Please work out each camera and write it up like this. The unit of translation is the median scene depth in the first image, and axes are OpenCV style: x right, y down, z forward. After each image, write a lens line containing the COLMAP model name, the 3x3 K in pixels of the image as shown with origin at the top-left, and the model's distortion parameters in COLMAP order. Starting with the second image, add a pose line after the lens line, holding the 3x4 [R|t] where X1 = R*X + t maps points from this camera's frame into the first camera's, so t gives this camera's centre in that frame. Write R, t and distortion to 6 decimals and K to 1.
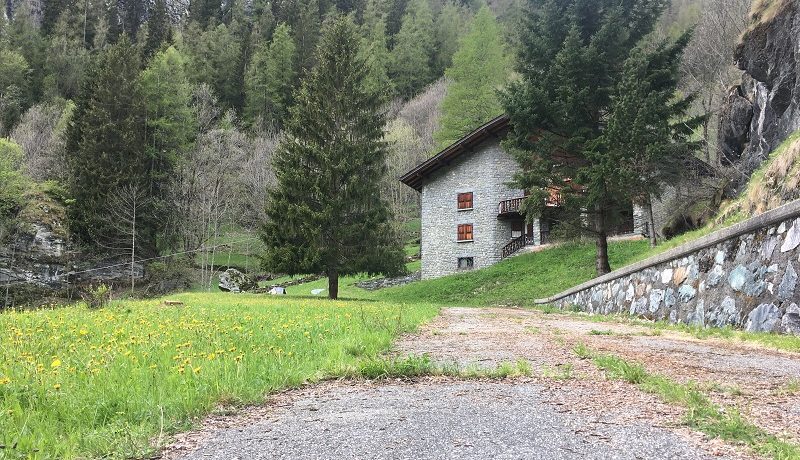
lens RADIAL K [[688.2, 0, 401.0], [0, 688.2, 238.5], [0, 0, 1]] dist [0.061927, -0.039339]
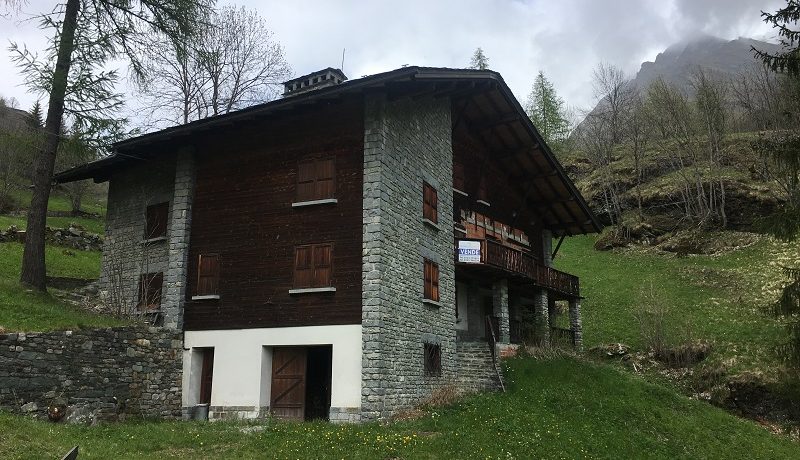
lens RADIAL K [[688.2, 0, 407.4], [0, 688.2, 228.0], [0, 0, 1]] dist [0.061927, -0.039339]
pose [[-0.118040, 0.230389, 0.965913, -0.309005], [-0.155647, 0.956397, -0.247140, 0.064599], [-0.980735, -0.179514, -0.077034, 1.085006]]
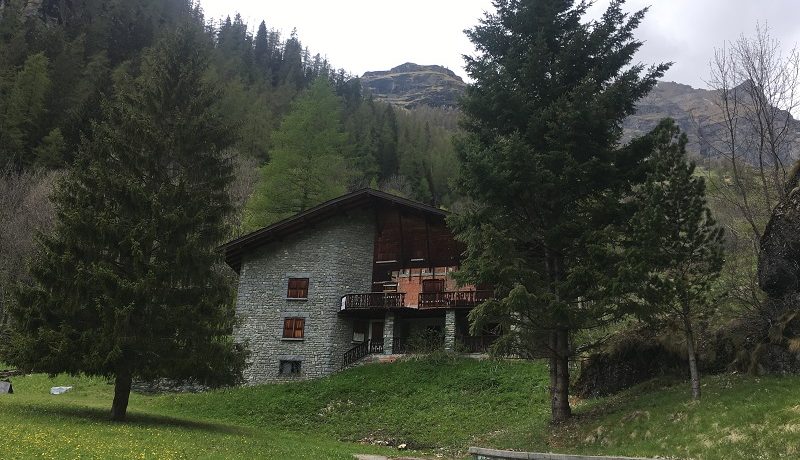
lens RADIAL K [[688.2, 0, 404.0], [0, 688.2, 229.2], [0, 0, 1]] dist [0.061927, -0.039339]
pose [[0.923750, 0.151431, 0.351786, -0.086915], [-0.098425, 0.981528, -0.164059, -0.003162], [-0.370132, 0.116925, 0.921592, 0.224779]]
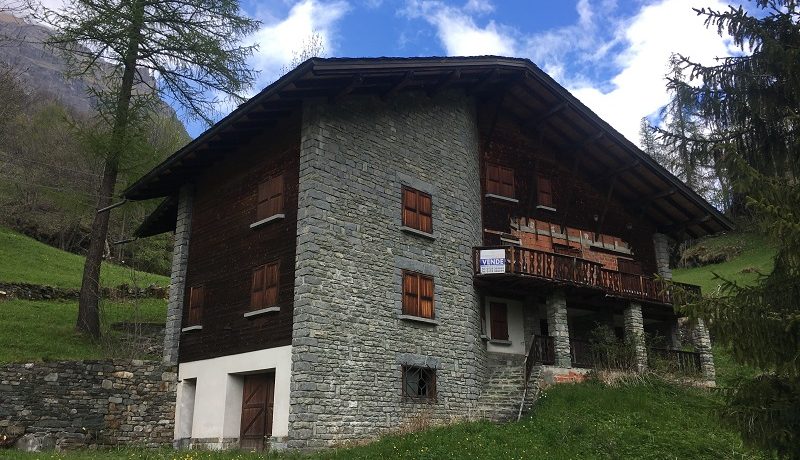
lens RADIAL K [[688.2, 0, 395.3], [0, 688.2, 225.2], [0, 0, 1]] dist [0.061927, -0.039339]
pose [[0.275044, 0.294969, 0.915065, -0.255007], [-0.149244, 0.953335, -0.262446, 0.053372], [-0.949777, -0.064384, 0.306232, 0.934606]]
